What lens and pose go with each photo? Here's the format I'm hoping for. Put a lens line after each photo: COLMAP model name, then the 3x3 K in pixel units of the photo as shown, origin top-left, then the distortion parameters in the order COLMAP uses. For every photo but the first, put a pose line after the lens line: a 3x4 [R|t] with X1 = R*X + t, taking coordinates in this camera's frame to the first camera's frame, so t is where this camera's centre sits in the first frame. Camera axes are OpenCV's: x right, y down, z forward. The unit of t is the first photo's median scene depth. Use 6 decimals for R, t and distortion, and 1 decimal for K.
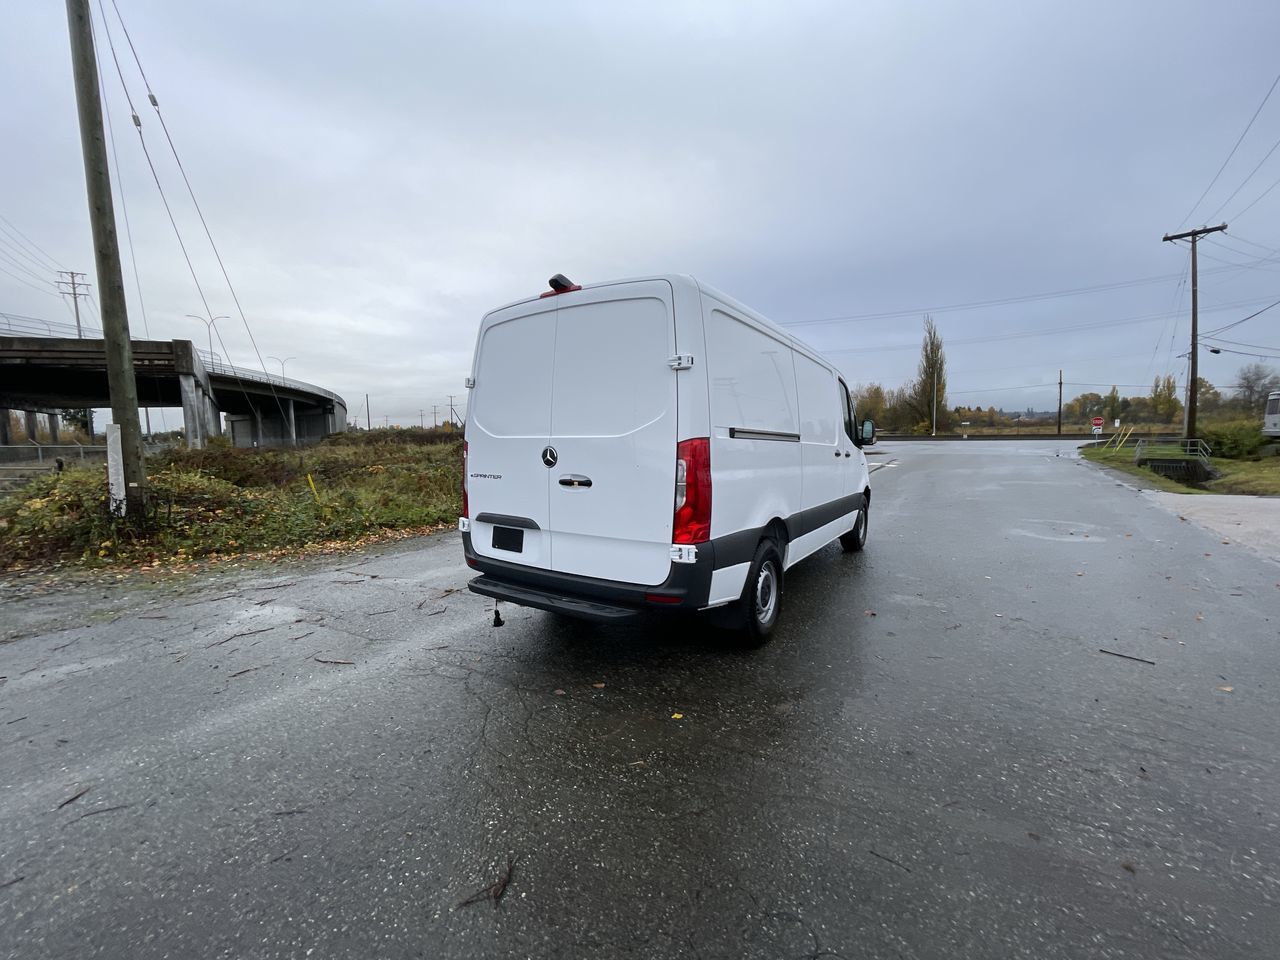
lens RADIAL K [[516.5, 0, 631.6], [0, 516.5, 480.6], [0, 0, 1]] dist [-0.002273, 0.000811]
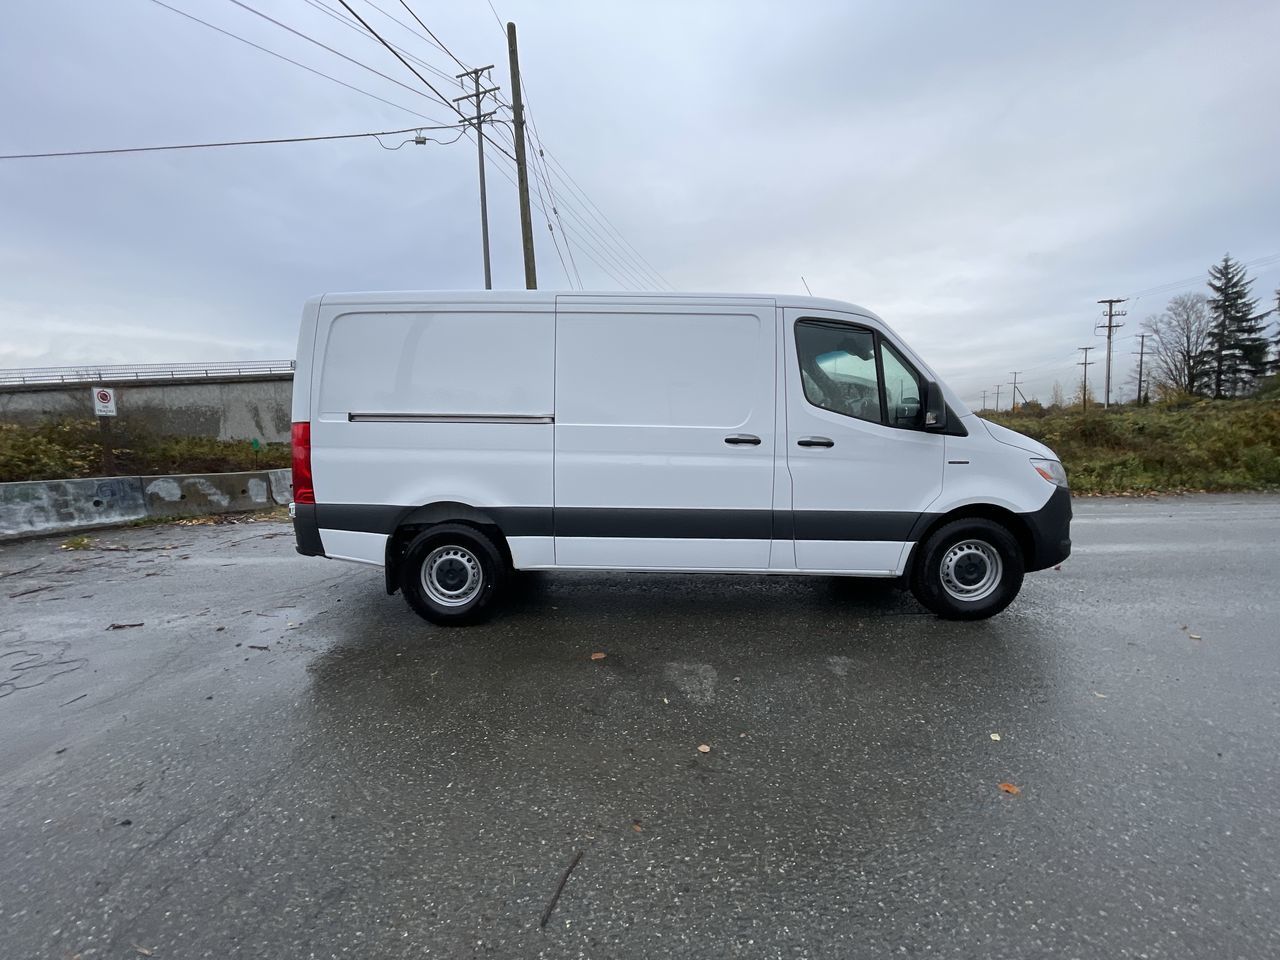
lens RADIAL K [[517.1, 0, 634.3], [0, 517.1, 481.7], [0, 0, 1]] dist [0.003171, -0.000484]
pose [[0.538540, 0.080413, -0.838754, 0.663219], [-0.055627, 0.996657, 0.059835, -0.023016], [0.840762, 0.014434, 0.541212, 0.392881]]
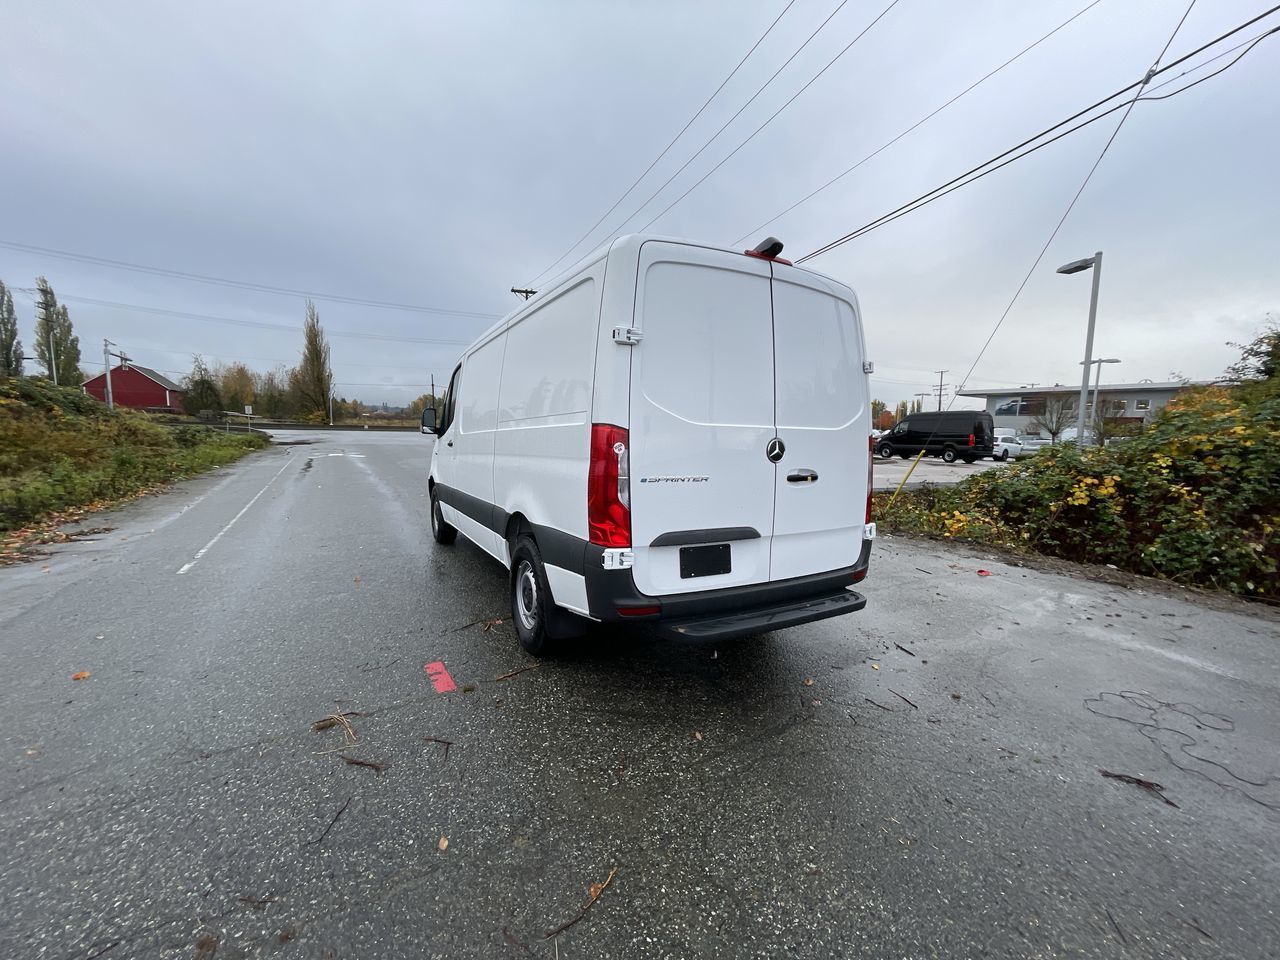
lens RADIAL K [[516.5, 0, 630.9], [0, 516.5, 481.7], [0, 0, 1]] dist [-0.002273, 0.000811]
pose [[0.453835, -0.065099, 0.888705, -0.461351], [0.045239, 0.997725, 0.049983, -0.021298], [-0.889937, 0.017520, 0.455747, 0.366790]]
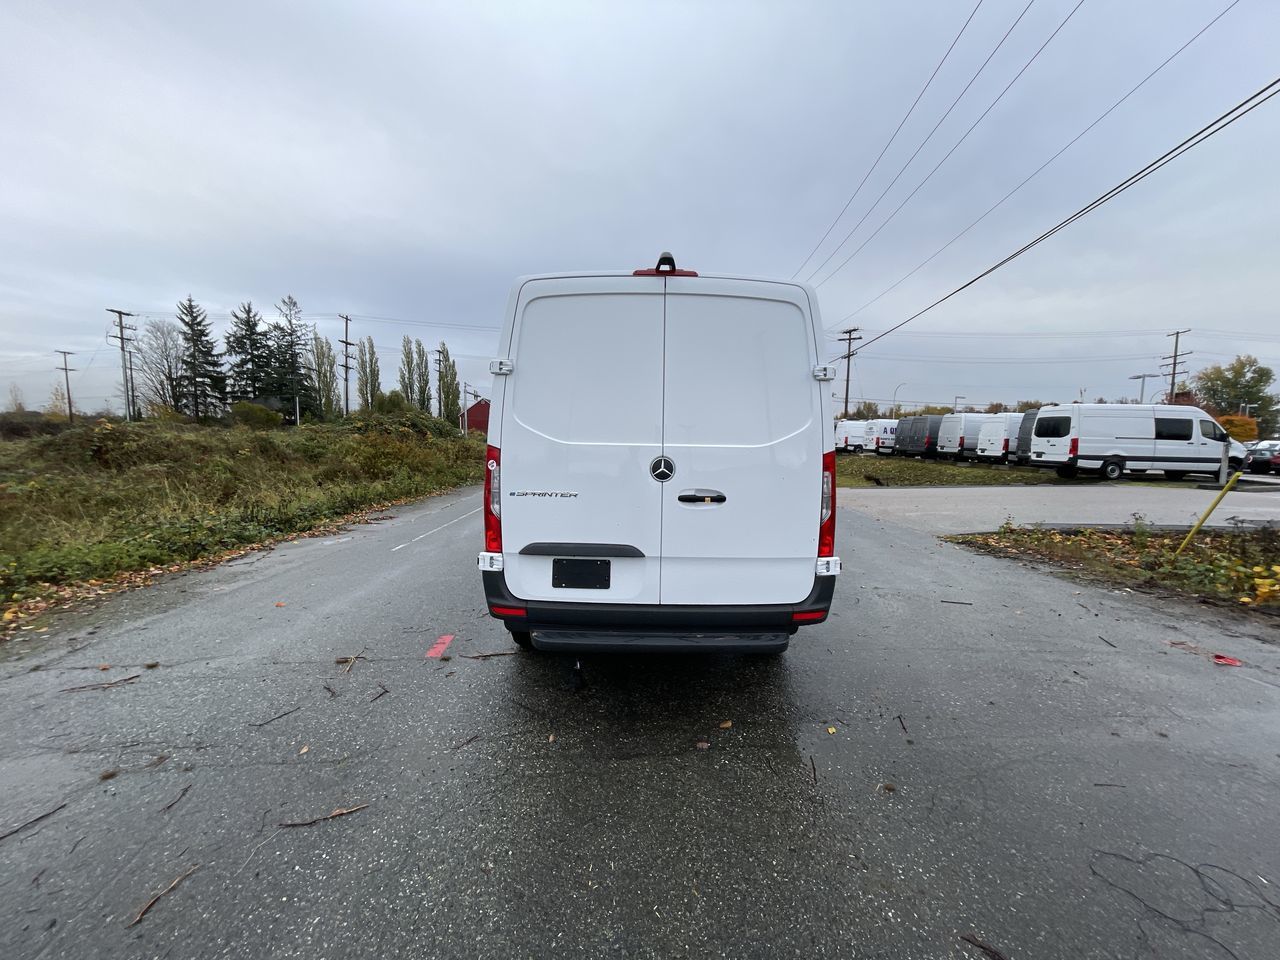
lens RADIAL K [[516.5, 0, 631.5], [0, 516.5, 481.4], [0, 0, 1]] dist [-0.002273, 0.000811]
pose [[0.825773, -0.021604, 0.563589, -0.298906], [0.024447, 0.999698, 0.002501, -0.012915], [-0.563473, 0.011713, 0.826051, 0.151103]]
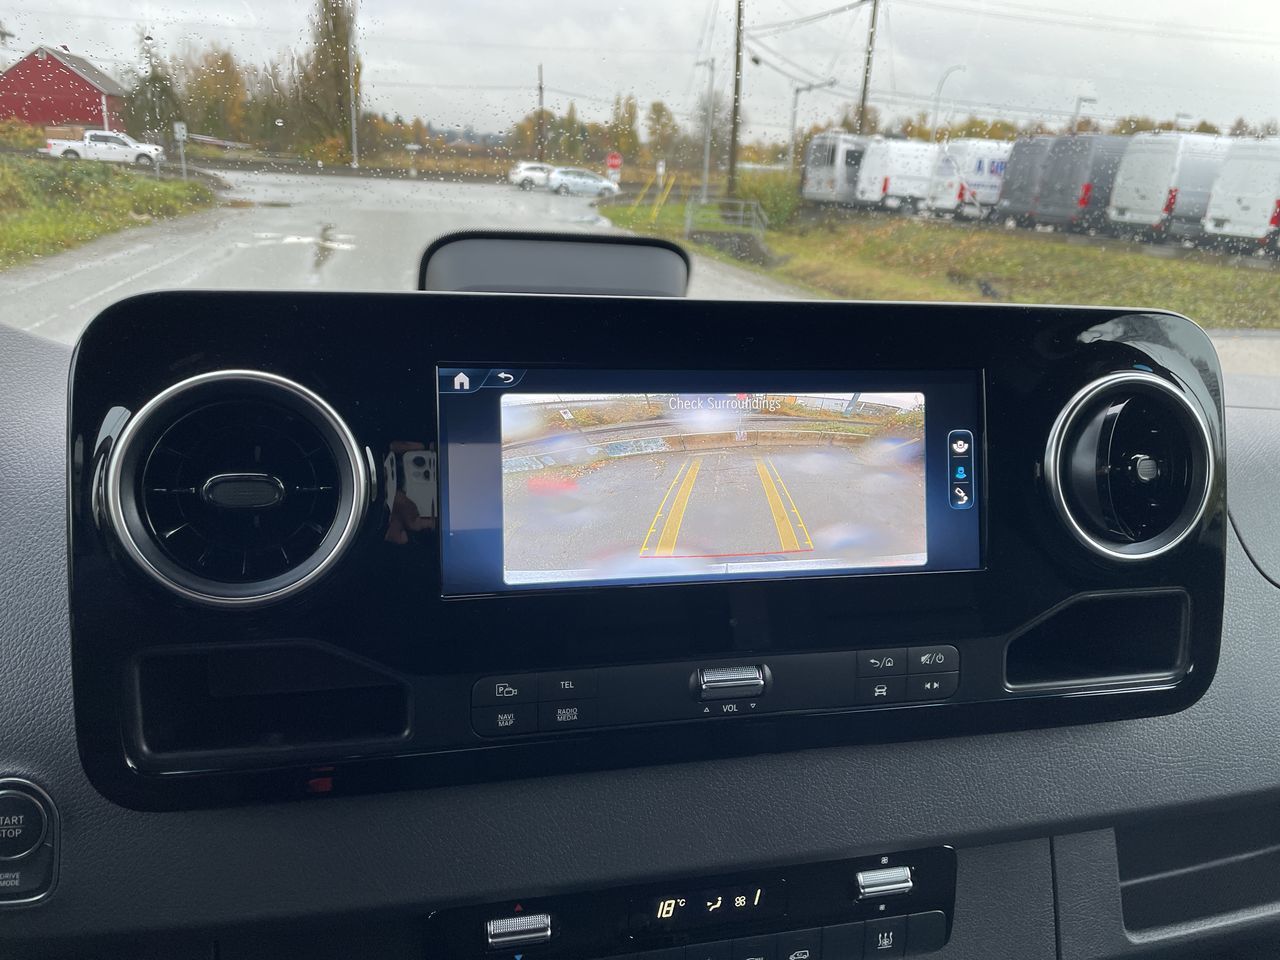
lens RADIAL K [[970.2, 0, 650.4], [0, 970.2, 472.6], [0, 0, 1]] dist [0.049900, -0.044233]
pose [[0.671830, -0.171049, 0.720685, 0.228195], [0.004187, 0.973832, 0.227229, -0.103137], [-0.740693, -0.149642, 0.654966, 0.923381]]
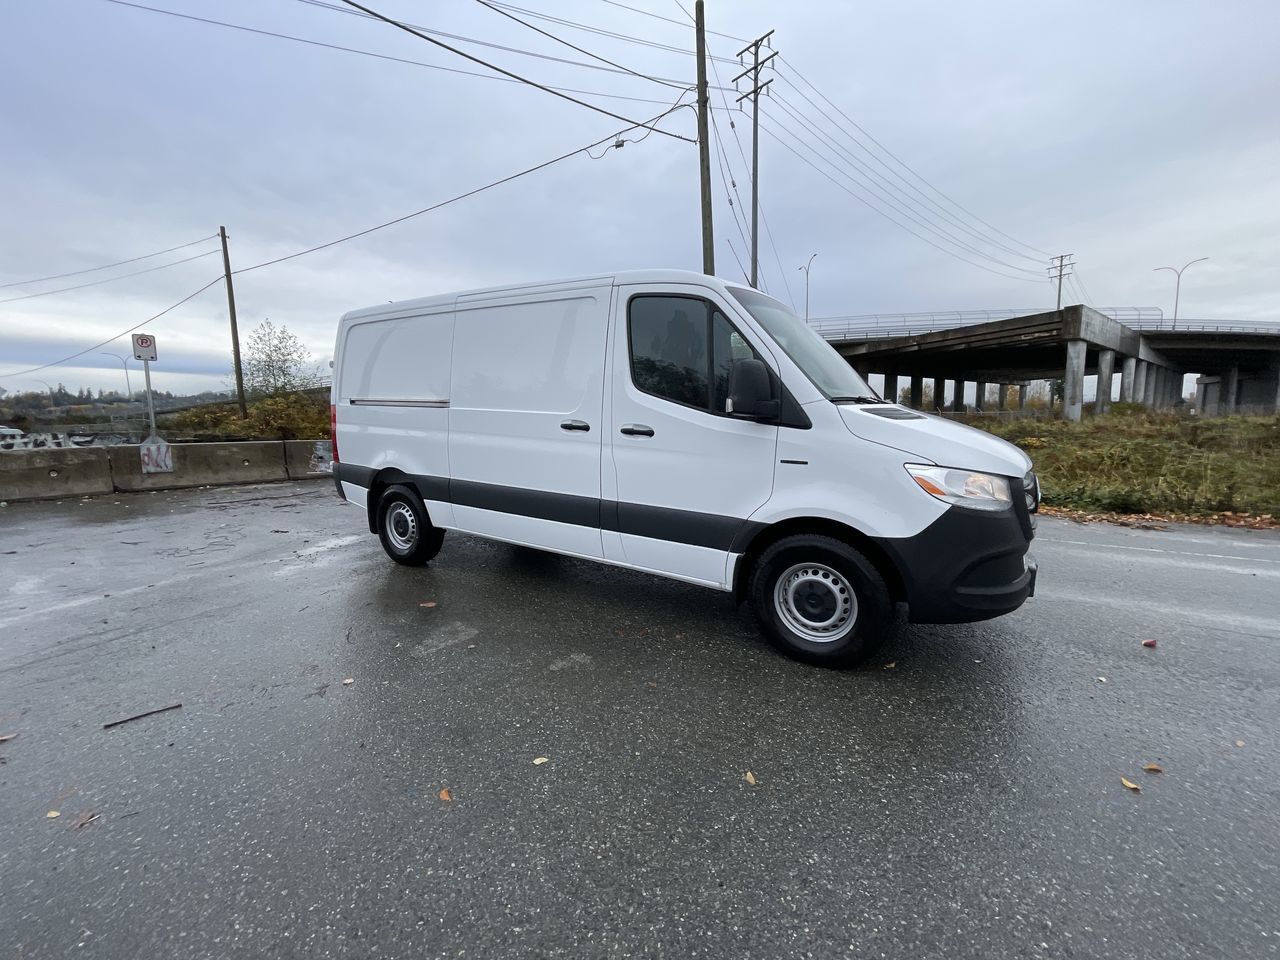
lens RADIAL K [[516.5, 0, 633.4], [0, 516.5, 483.8], [0, 0, 1]] dist [-0.002273, 0.000811]
pose [[0.030298, 0.144739, -0.989006, 0.796466], [-0.075815, 0.986943, 0.142114, -0.058973], [0.996661, 0.070676, 0.040876, 0.789444]]
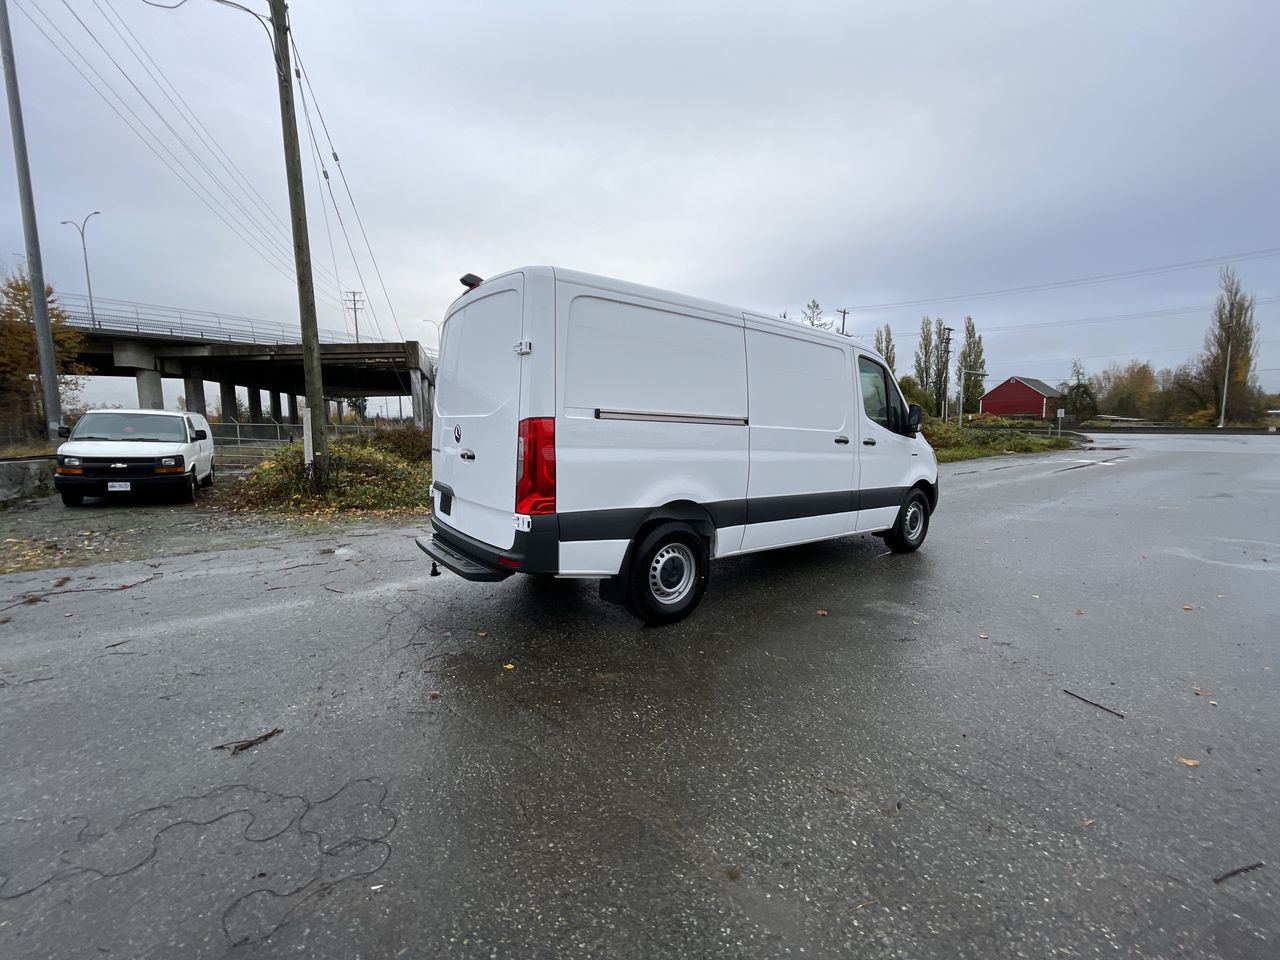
lens RADIAL K [[516.5, 0, 631.0], [0, 516.5, 479.0], [0, 0, 1]] dist [-0.002273, 0.000811]
pose [[0.942701, 0.047083, -0.330301, 0.264228], [-0.039740, 0.998790, 0.028952, 0.003084], [0.331265, -0.014167, 0.943431, 0.015444]]
